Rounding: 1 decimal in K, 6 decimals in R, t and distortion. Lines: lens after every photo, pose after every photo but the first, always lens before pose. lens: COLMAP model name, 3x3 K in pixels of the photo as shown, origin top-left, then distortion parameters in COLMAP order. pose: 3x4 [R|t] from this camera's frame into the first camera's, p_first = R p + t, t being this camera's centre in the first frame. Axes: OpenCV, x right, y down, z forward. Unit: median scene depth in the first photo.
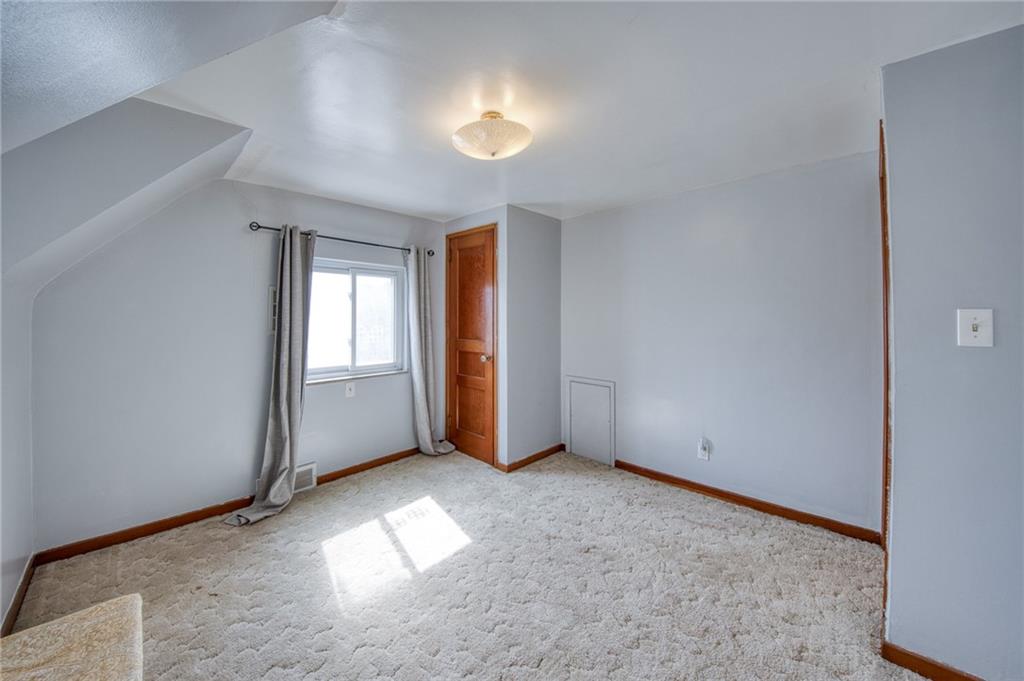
lens RADIAL K [[373.1, 0, 510.4], [0, 373.1, 314.4], [0, 0, 1]] dist [-0.009141, -0.007074]
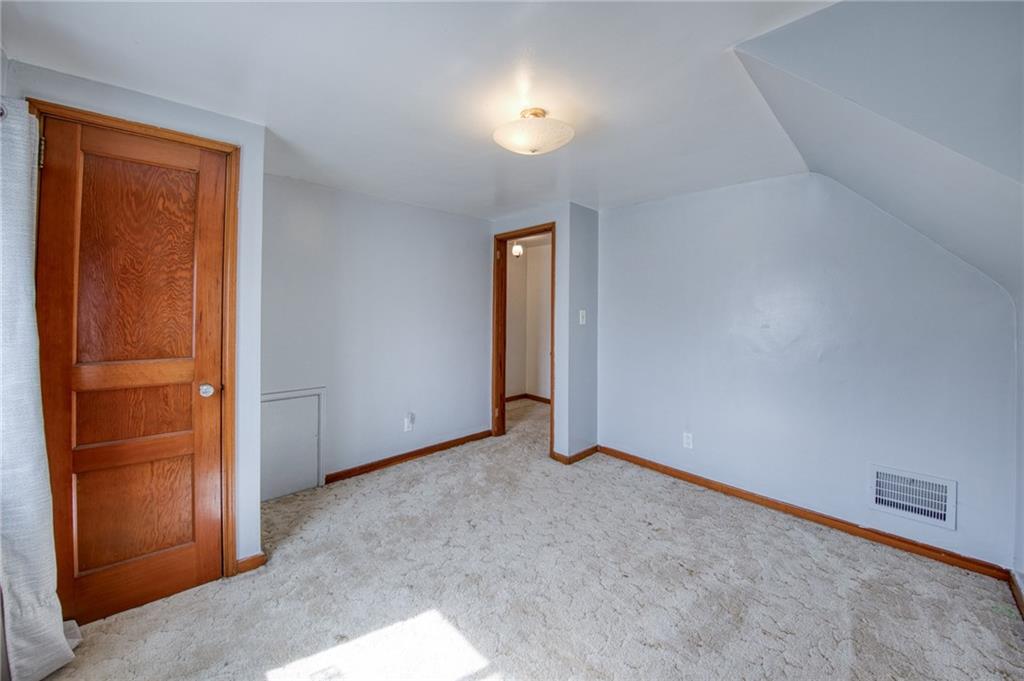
lens RADIAL K [[373.1, 0, 501.2], [0, 373.1, 309.5], [0, 0, 1]] dist [-0.009141, -0.007074]
pose [[0.063975, 0.003650, 0.997945, -0.647308], [-0.015567, 0.999875, -0.002659, -0.001350], [-0.997830, -0.015365, 0.064024, 0.628079]]
